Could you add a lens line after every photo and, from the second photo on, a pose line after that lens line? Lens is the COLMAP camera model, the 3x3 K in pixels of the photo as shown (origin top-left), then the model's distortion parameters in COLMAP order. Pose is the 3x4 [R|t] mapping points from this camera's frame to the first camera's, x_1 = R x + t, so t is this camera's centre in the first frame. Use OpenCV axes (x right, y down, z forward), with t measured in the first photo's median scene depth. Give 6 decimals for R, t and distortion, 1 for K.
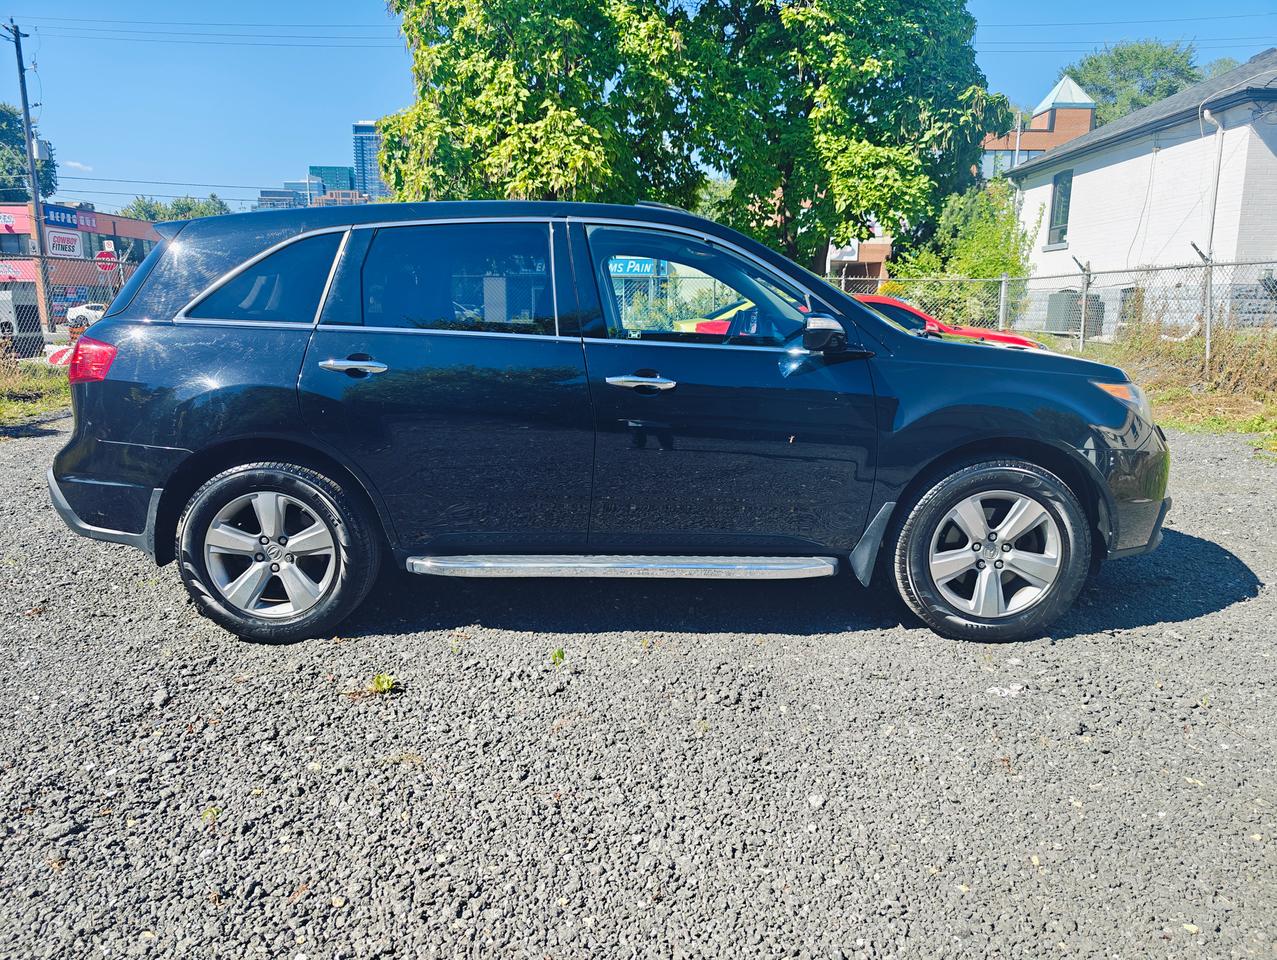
lens RADIAL K [[886.8, 0, 638.5], [0, 886.8, 480.0], [0, 0, 1]] dist [0.067861, -0.079052]
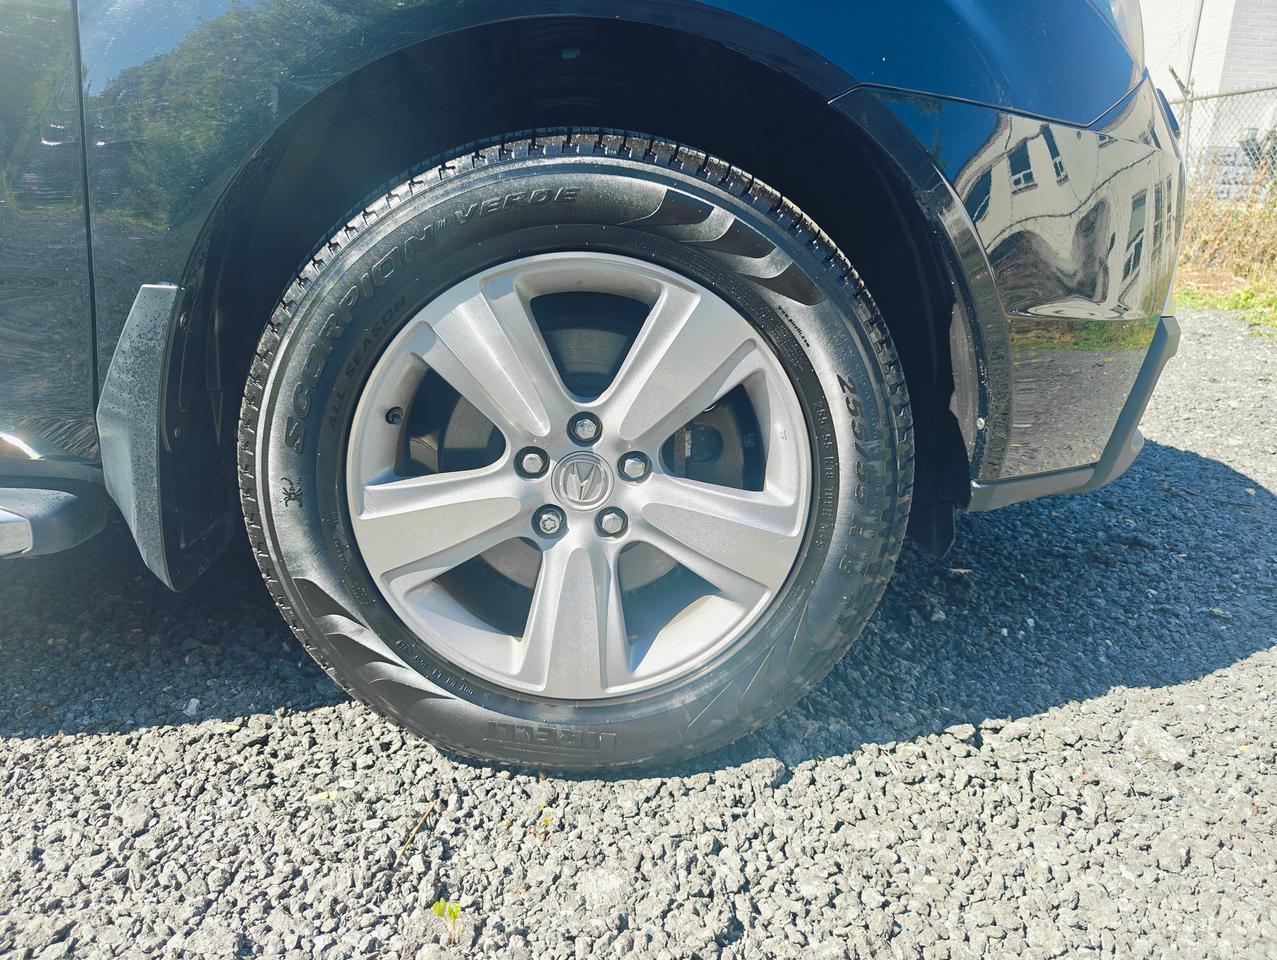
lens RADIAL K [[889.3, 0, 636.7], [0, 889.3, 485.9], [0, 0, 1]] dist [0.063500, -0.076816]
pose [[0.998392, 0.015019, 0.054663, 0.394115], [-0.020818, 0.994028, 0.107124, 0.050307], [-0.052727, -0.108090, 0.992742, 0.708268]]
